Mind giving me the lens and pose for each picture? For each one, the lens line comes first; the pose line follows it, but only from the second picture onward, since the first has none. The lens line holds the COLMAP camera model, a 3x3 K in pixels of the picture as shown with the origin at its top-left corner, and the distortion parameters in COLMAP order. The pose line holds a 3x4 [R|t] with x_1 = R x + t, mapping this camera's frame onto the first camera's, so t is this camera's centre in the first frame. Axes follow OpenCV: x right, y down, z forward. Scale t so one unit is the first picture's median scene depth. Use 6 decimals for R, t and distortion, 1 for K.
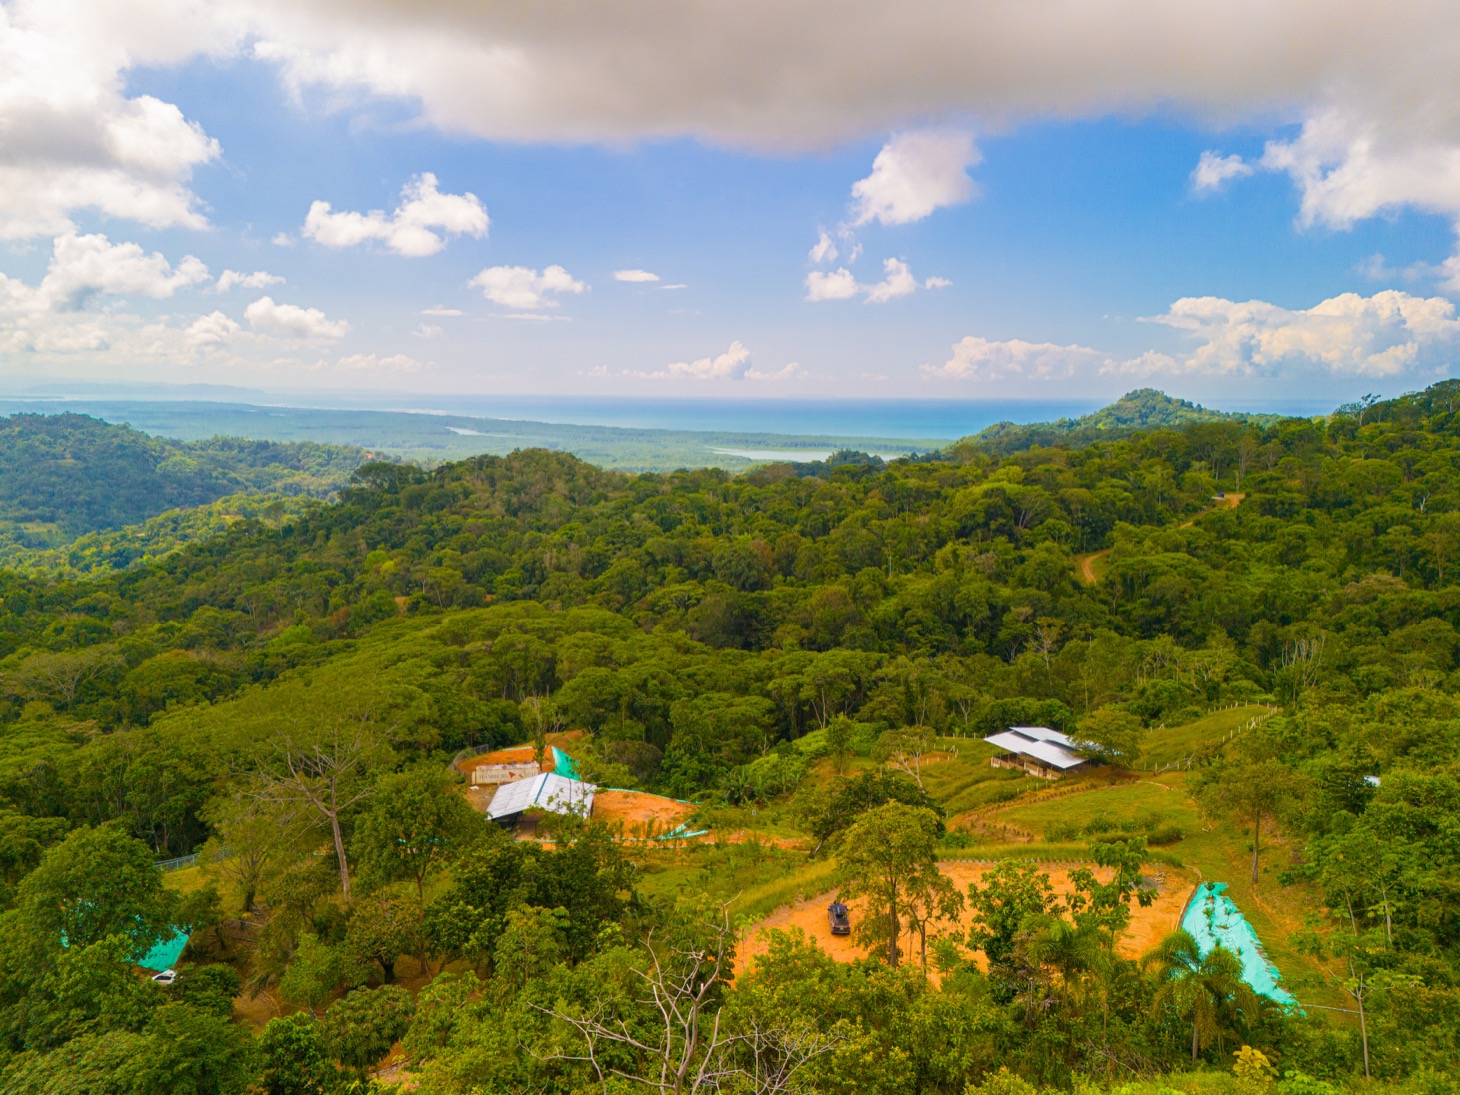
lens RADIAL K [[1077.4, 0, 734.0], [0, 1077.4, 546.6], [0, 0, 1]] dist [0.070869, -0.064025]
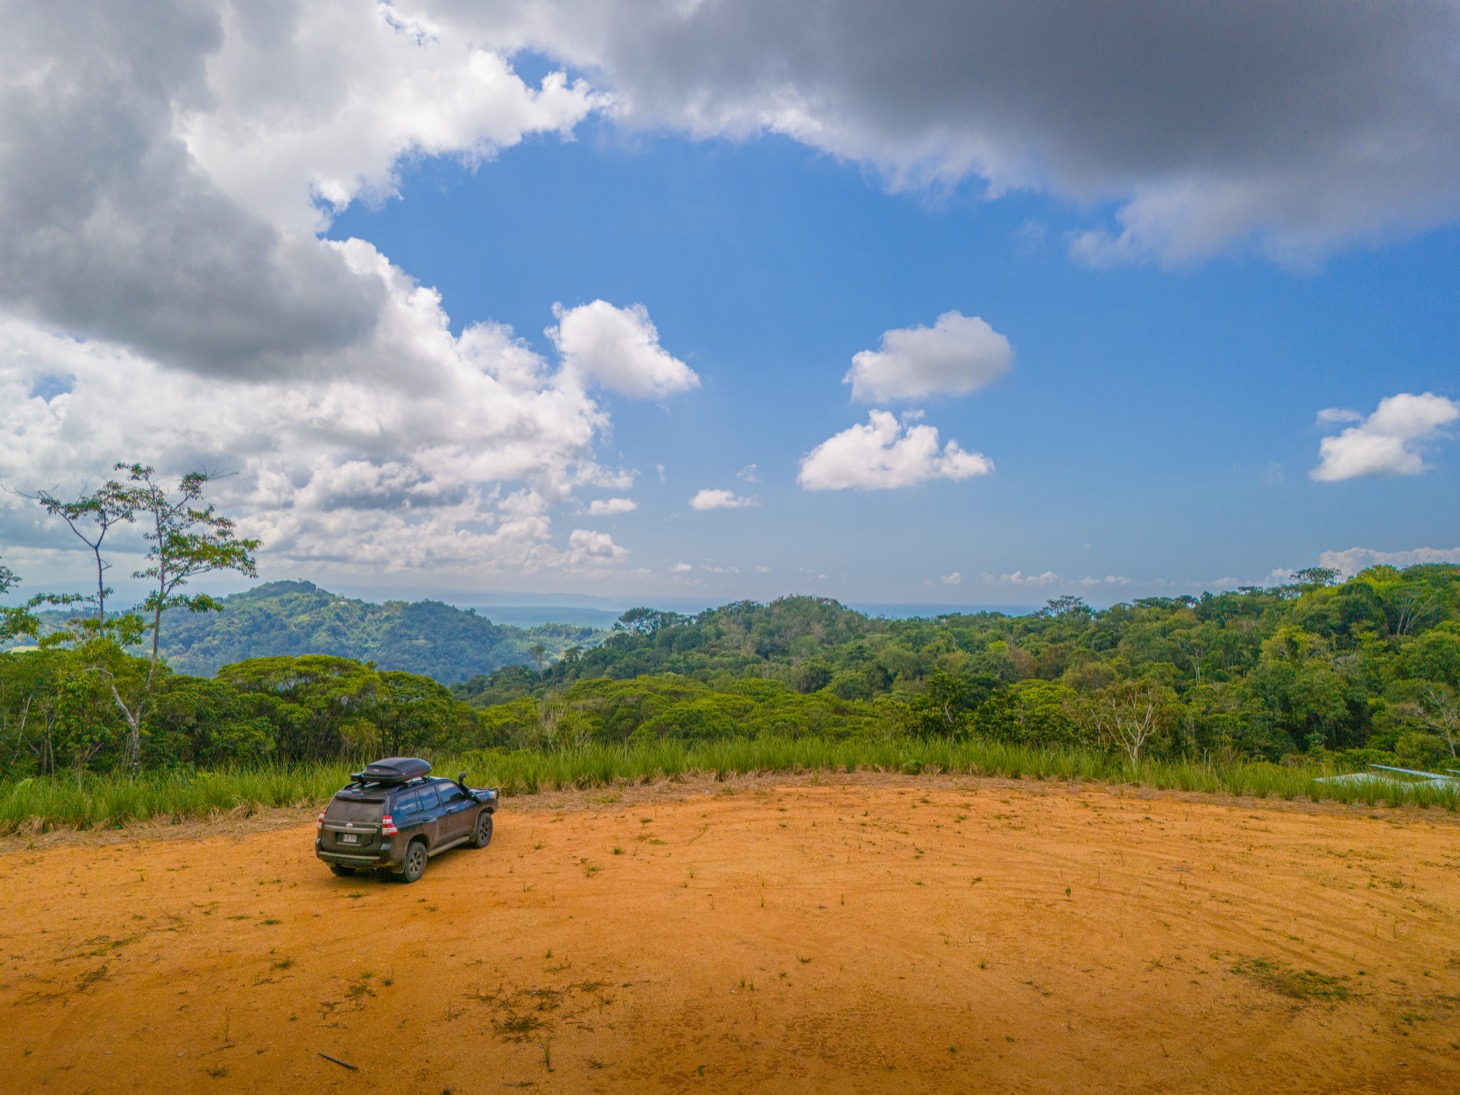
lens RADIAL K [[1077.4, 0, 726.7], [0, 1077.4, 535.5], [0, 0, 1]] dist [0.070869, -0.064025]
pose [[0.956759, -0.017137, -0.290375, 0.056042], [-0.040747, 0.980524, -0.192126, 0.080478], [0.288012, 0.195650, 0.937427, 0.197591]]
